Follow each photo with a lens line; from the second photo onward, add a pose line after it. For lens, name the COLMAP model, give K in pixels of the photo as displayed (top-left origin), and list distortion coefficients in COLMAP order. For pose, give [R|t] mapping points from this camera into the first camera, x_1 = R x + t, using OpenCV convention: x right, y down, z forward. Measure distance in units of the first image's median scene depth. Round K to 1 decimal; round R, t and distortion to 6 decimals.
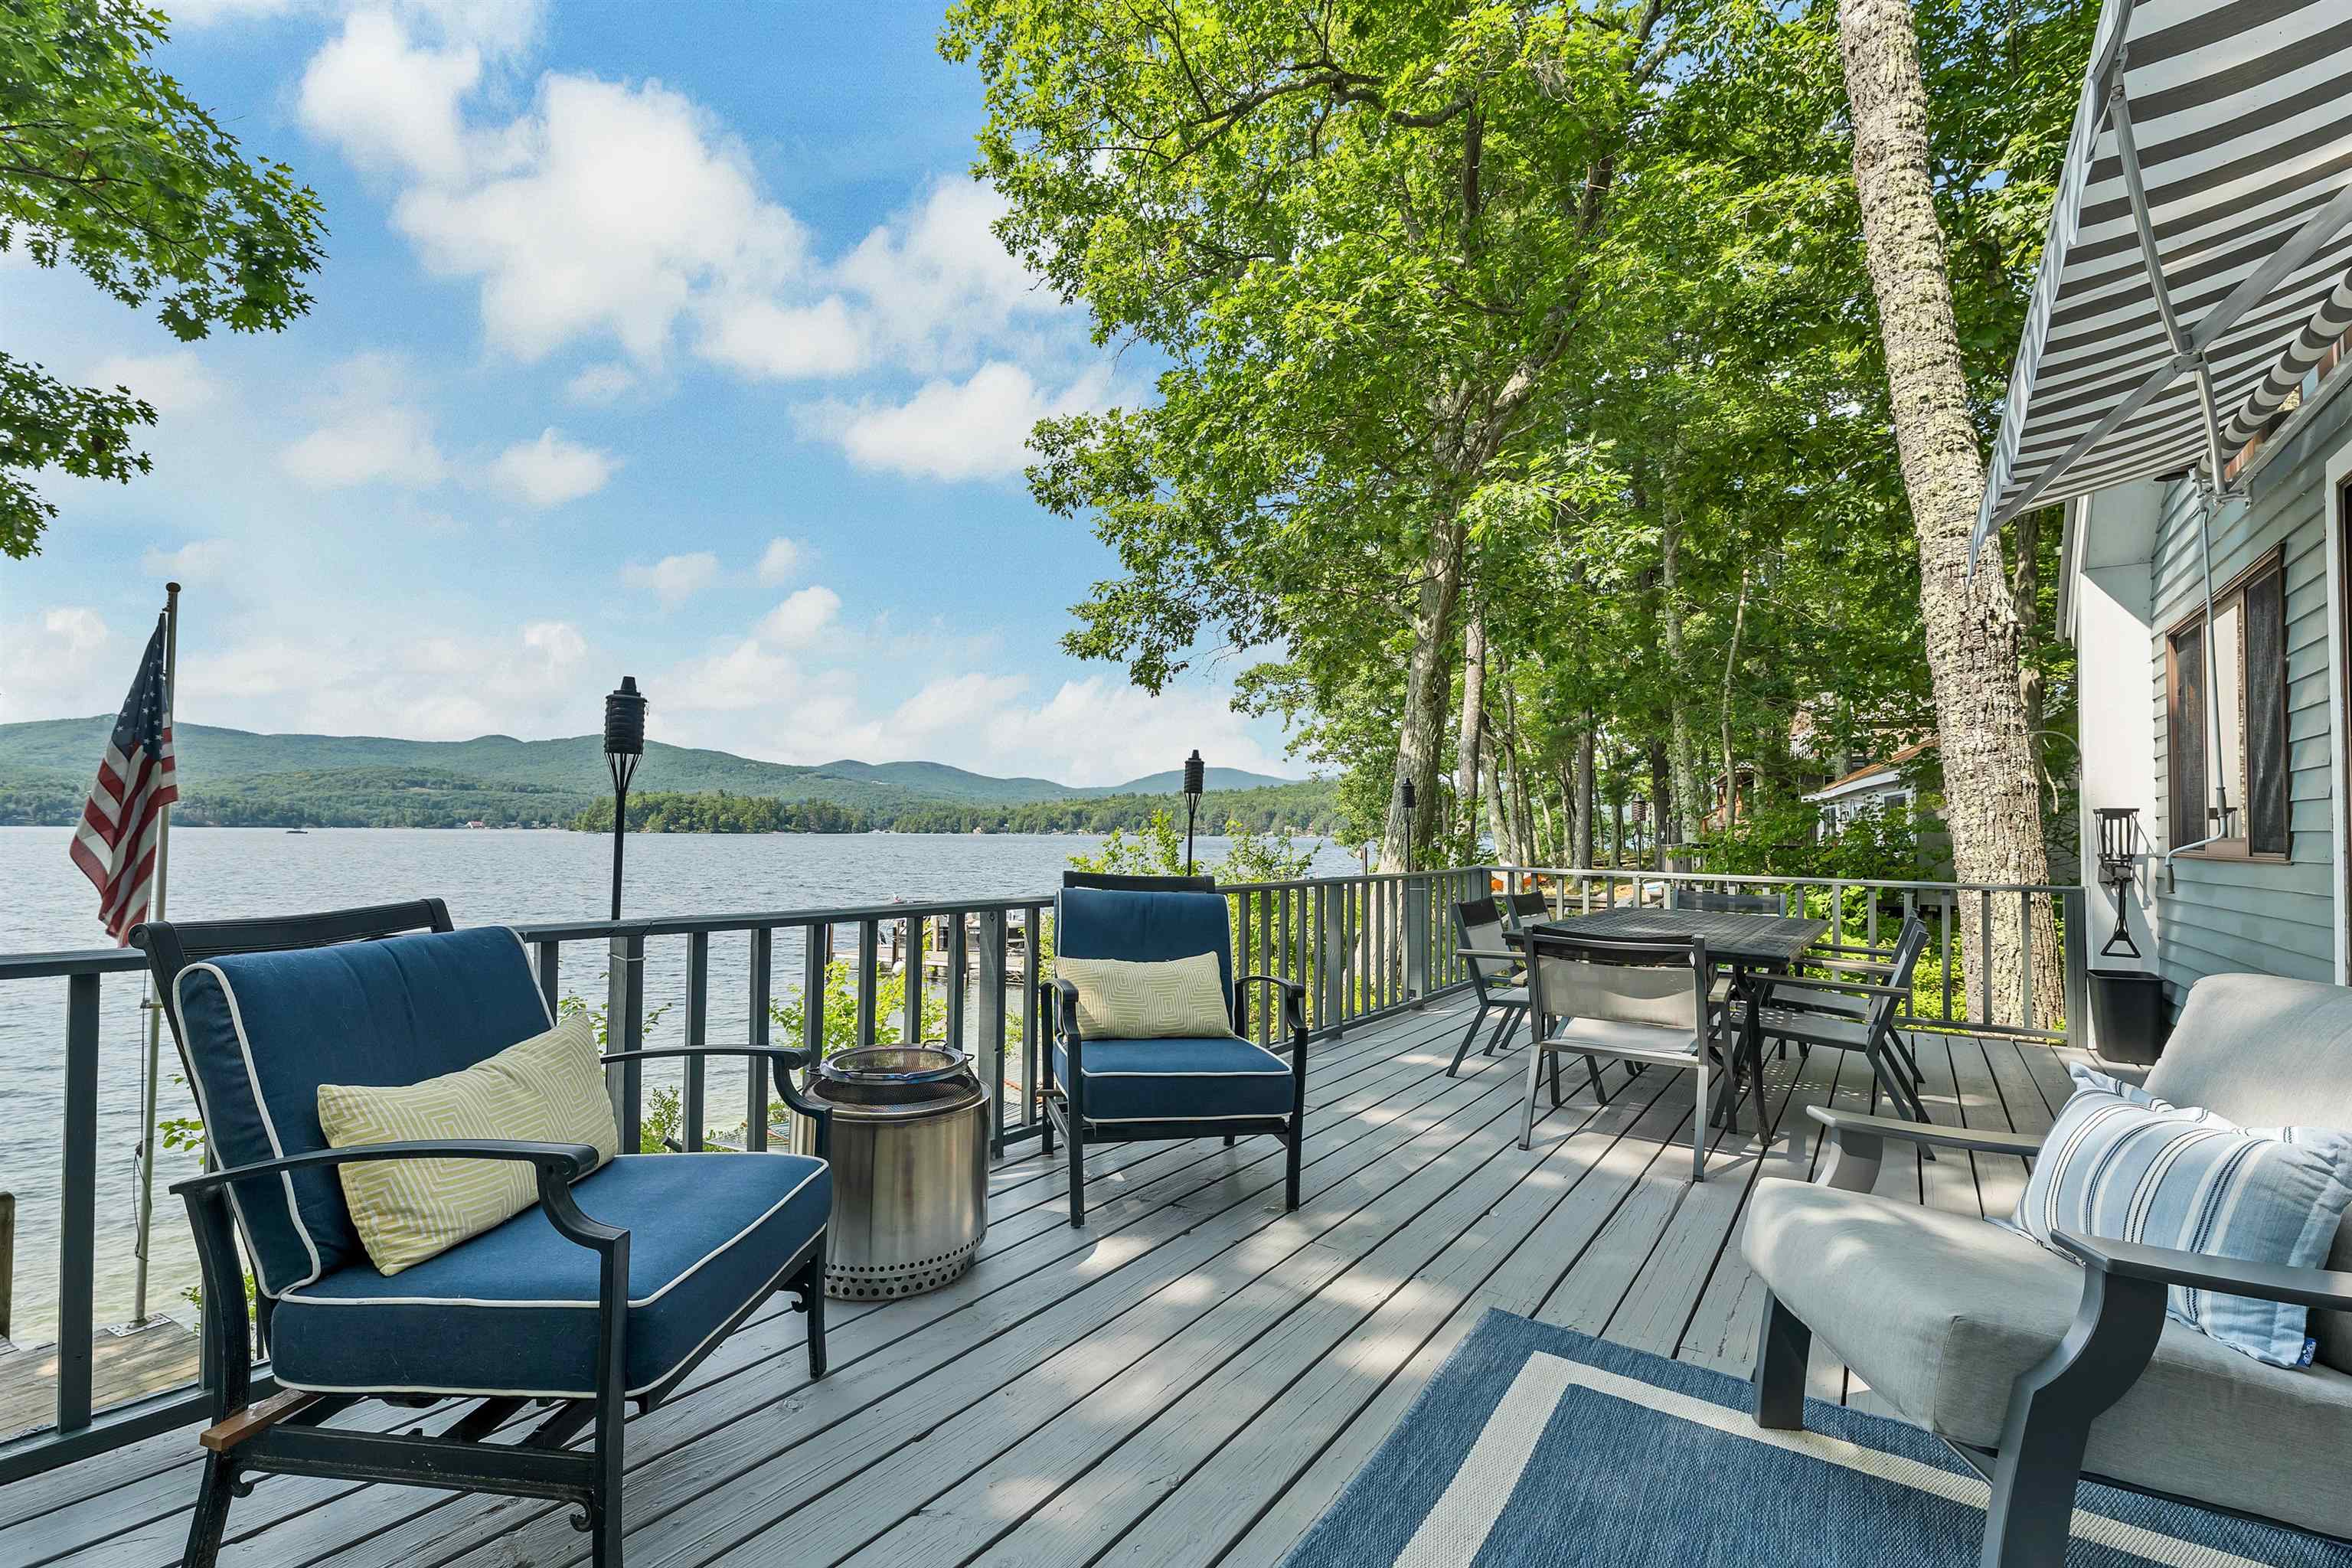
lens RADIAL K [[1010.5, 0, 1176.3], [0, 1010.5, 803.2], [0, 0, 1]] dist [0.003747, -0.000083]
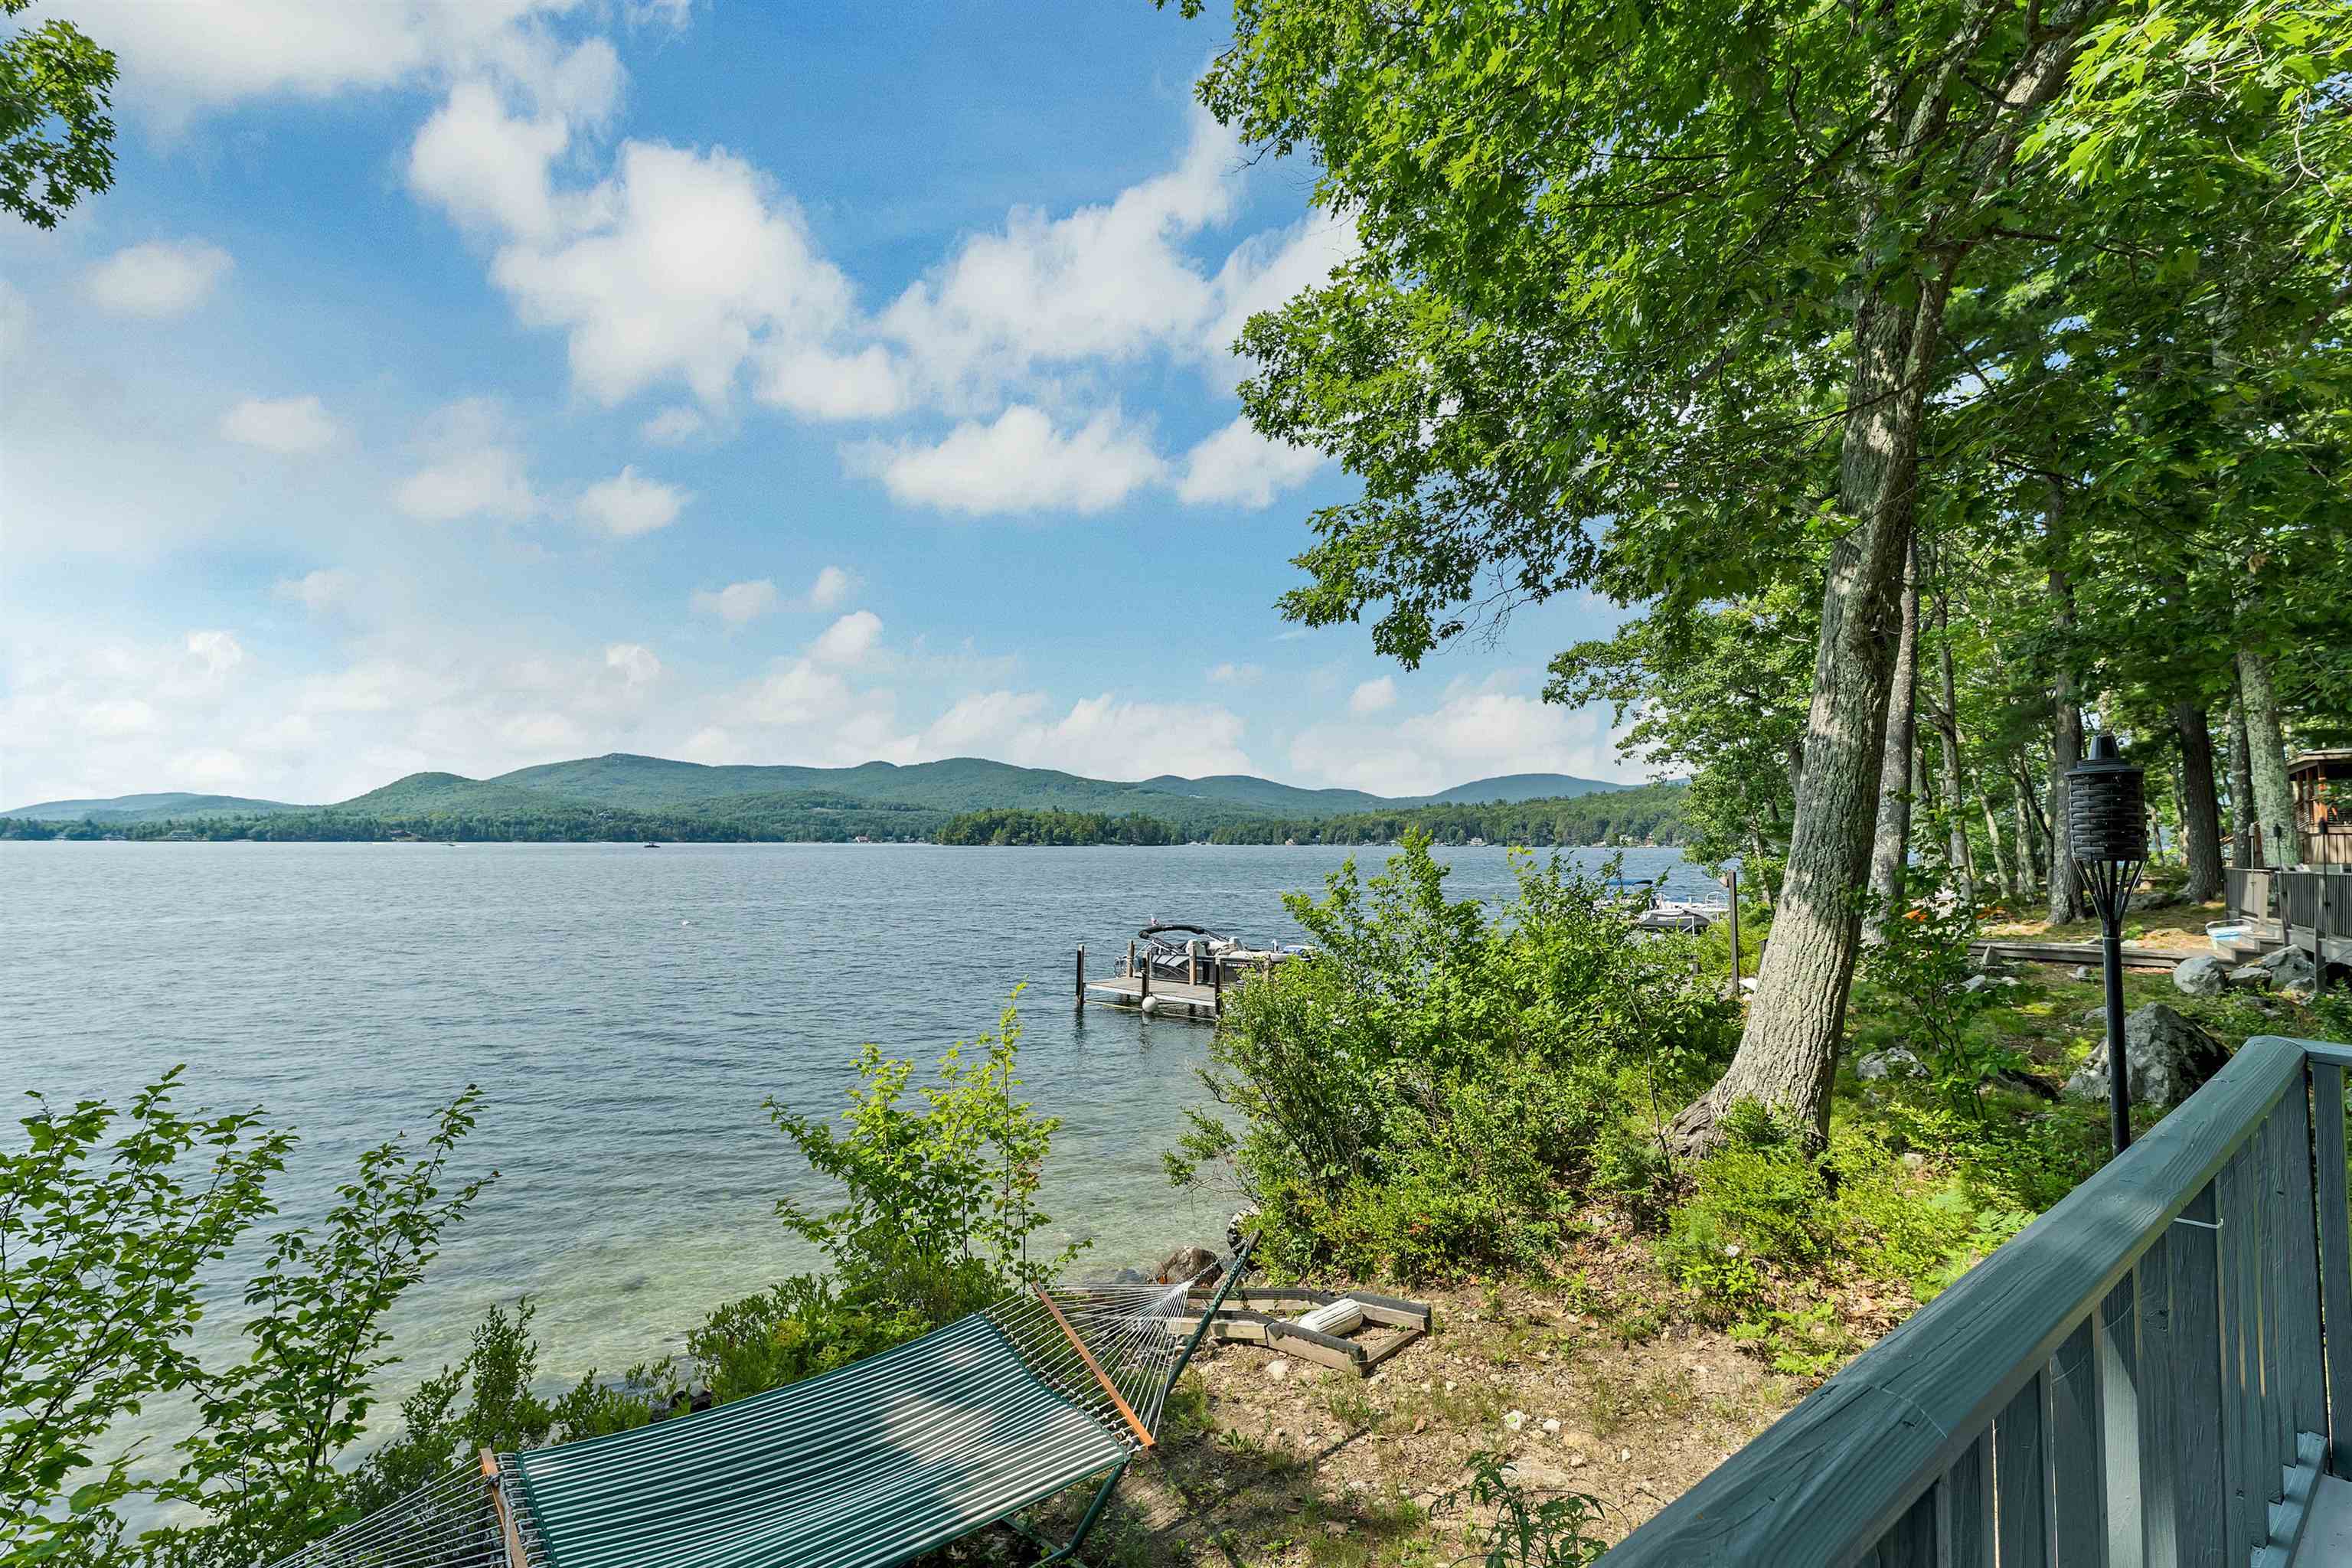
lens RADIAL K [[1010.5, 0, 1179.7], [0, 1010.5, 805.2], [0, 0, 1]] dist [0.003747, -0.000083]
pose [[0.954202, -0.015822, -0.298744, 0.033409], [0.013154, 0.999854, -0.010940, -0.003391], [0.298873, 0.006509, 0.954271, 0.253561]]
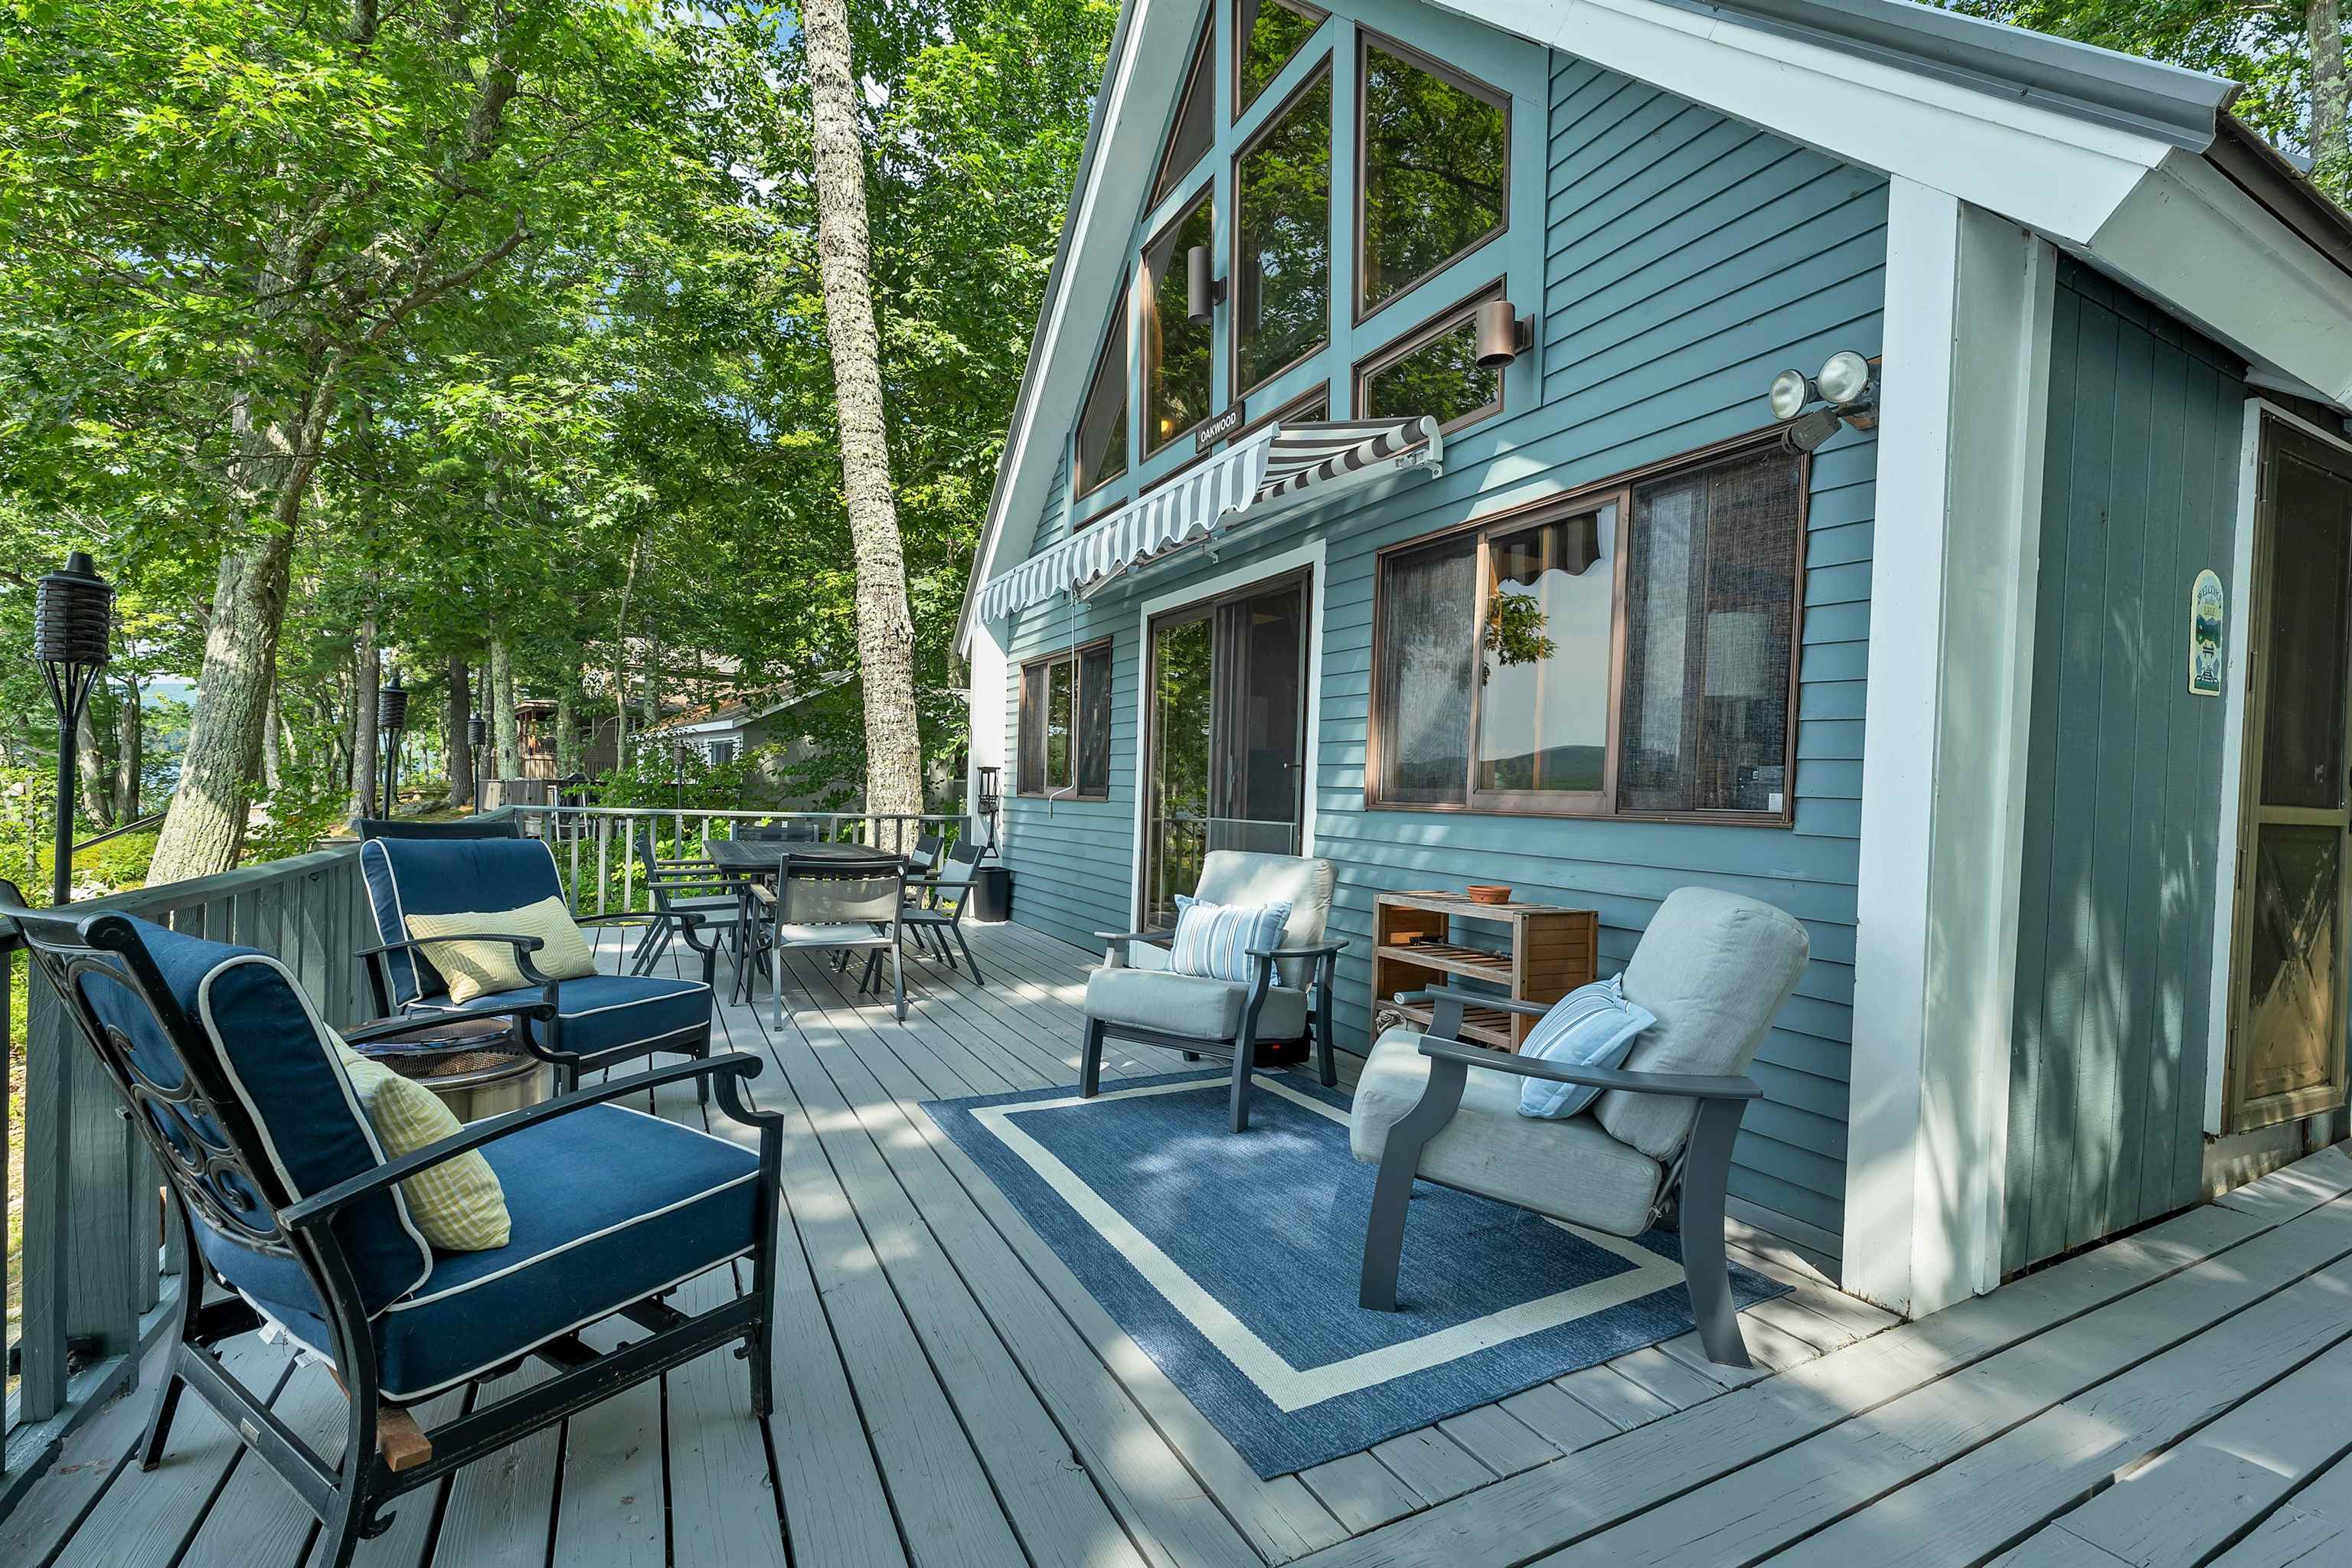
lens RADIAL K [[1010.5, 0, 1175.4], [0, 1010.5, 807.5], [0, 0, 1]] dist [0.003747, -0.000083]
pose [[0.448418, -0.011125, 0.893755, -0.113796], [-0.050066, 0.998040, 0.037542, -0.001641], [-0.892421, -0.061581, 0.446982, 0.002093]]
